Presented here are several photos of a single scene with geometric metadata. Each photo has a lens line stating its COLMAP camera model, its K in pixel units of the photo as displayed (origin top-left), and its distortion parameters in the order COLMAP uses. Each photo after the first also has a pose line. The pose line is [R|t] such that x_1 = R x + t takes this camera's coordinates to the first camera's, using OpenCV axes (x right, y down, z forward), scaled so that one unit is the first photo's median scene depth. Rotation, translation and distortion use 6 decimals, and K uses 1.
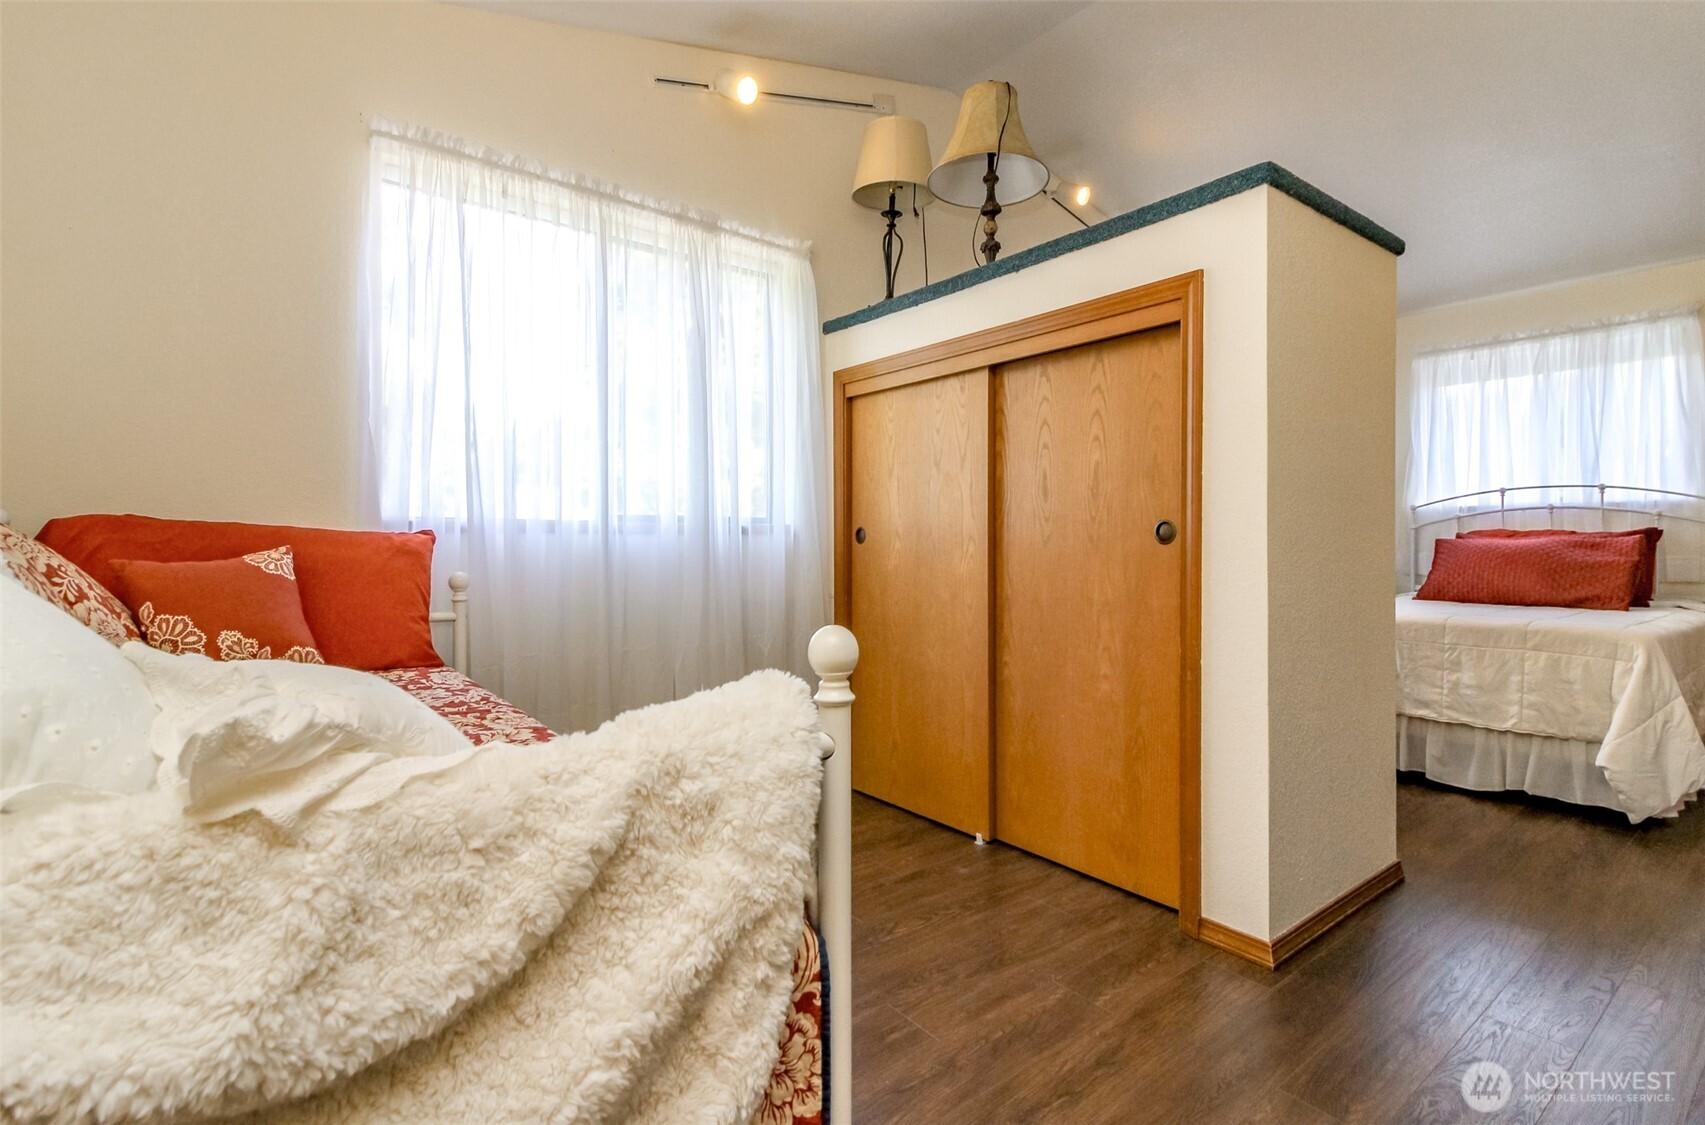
lens RADIAL K [[781.7, 0, 853.3], [0, 781.7, 561.9], [0, 0, 1]] dist [-0.004062, -0.001337]
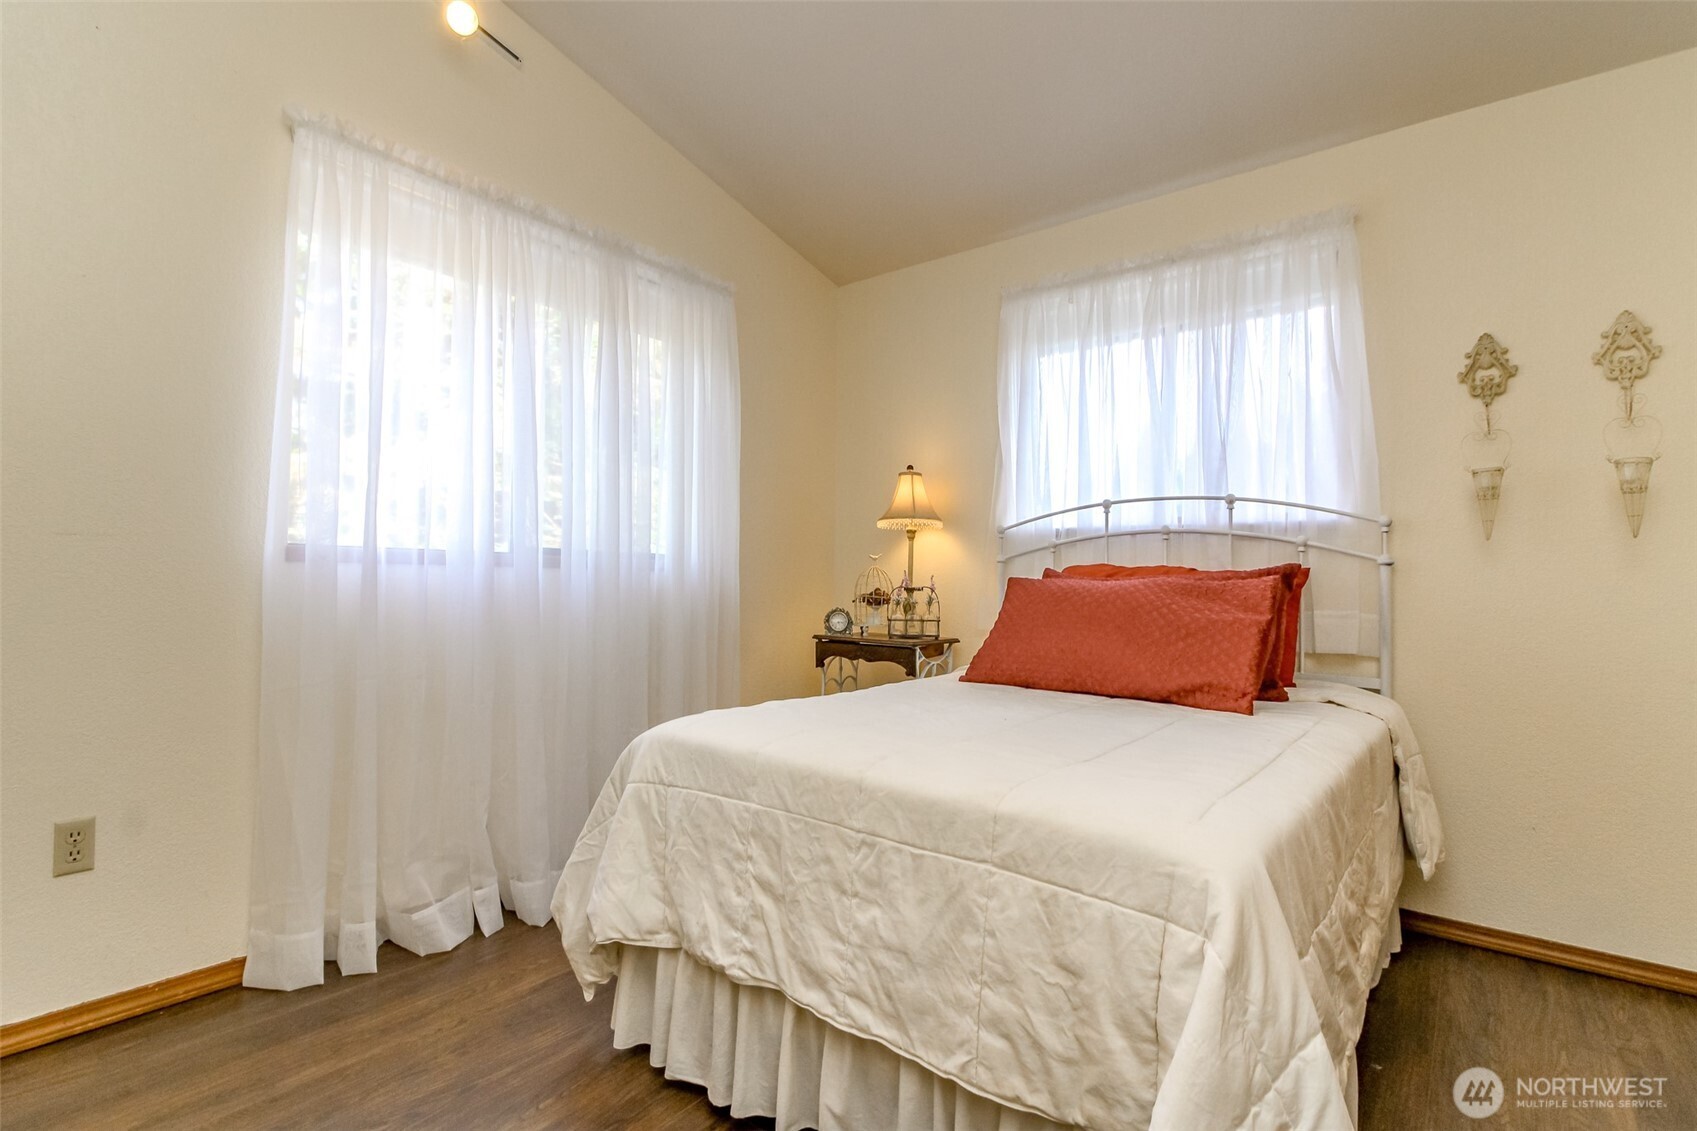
lens RADIAL K [[783.2, 0, 847.5], [0, 783.2, 571.2], [0, 0, 1]] dist [0.000981, 0.000270]
pose [[0.968758, 0.017424, 0.247395, 0.523273], [-0.010052, 0.999468, -0.031030, -0.015793], [-0.247804, 0.027574, 0.968418, 0.479658]]
